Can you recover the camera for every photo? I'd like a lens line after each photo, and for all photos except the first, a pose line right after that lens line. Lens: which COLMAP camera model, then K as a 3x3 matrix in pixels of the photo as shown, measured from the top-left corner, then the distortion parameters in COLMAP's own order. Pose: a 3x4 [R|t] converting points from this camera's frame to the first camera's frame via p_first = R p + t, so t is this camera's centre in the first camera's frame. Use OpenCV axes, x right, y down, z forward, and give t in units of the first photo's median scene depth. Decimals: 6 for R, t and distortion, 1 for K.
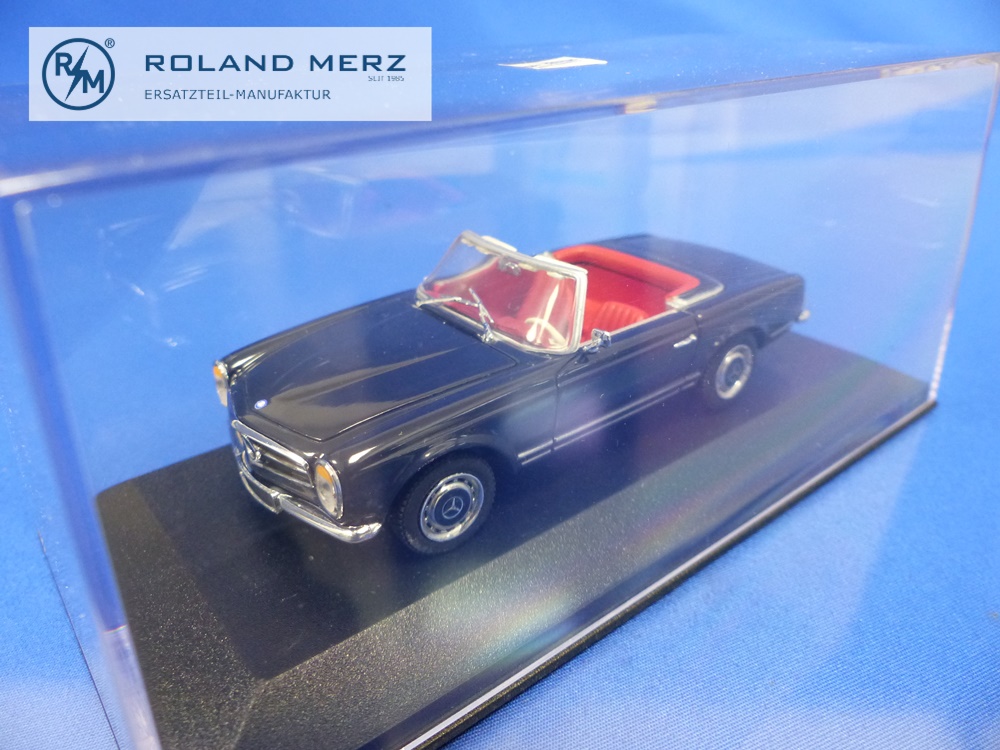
lens RADIAL K [[730.3, 0, 499.7], [0, 730.3, 374.8], [0, 0, 1]] dist [0.002255, 0.001259]
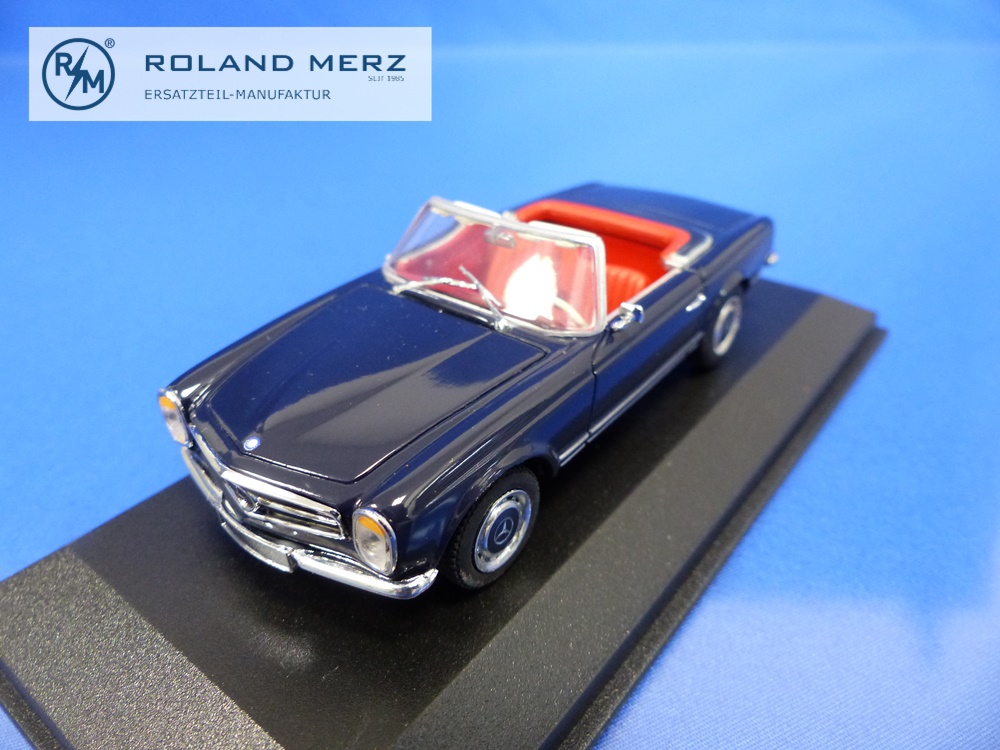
lens RADIAL K [[730.3, 0, 496.7], [0, 730.3, 371.3], [0, 0, 1]] dist [0.002255, 0.001259]
pose [[0.971313, -0.120293, 0.205136, -0.195755], [0.104677, 0.990834, 0.085391, -0.067849], [-0.213528, -0.061468, 0.975001, 0.152279]]
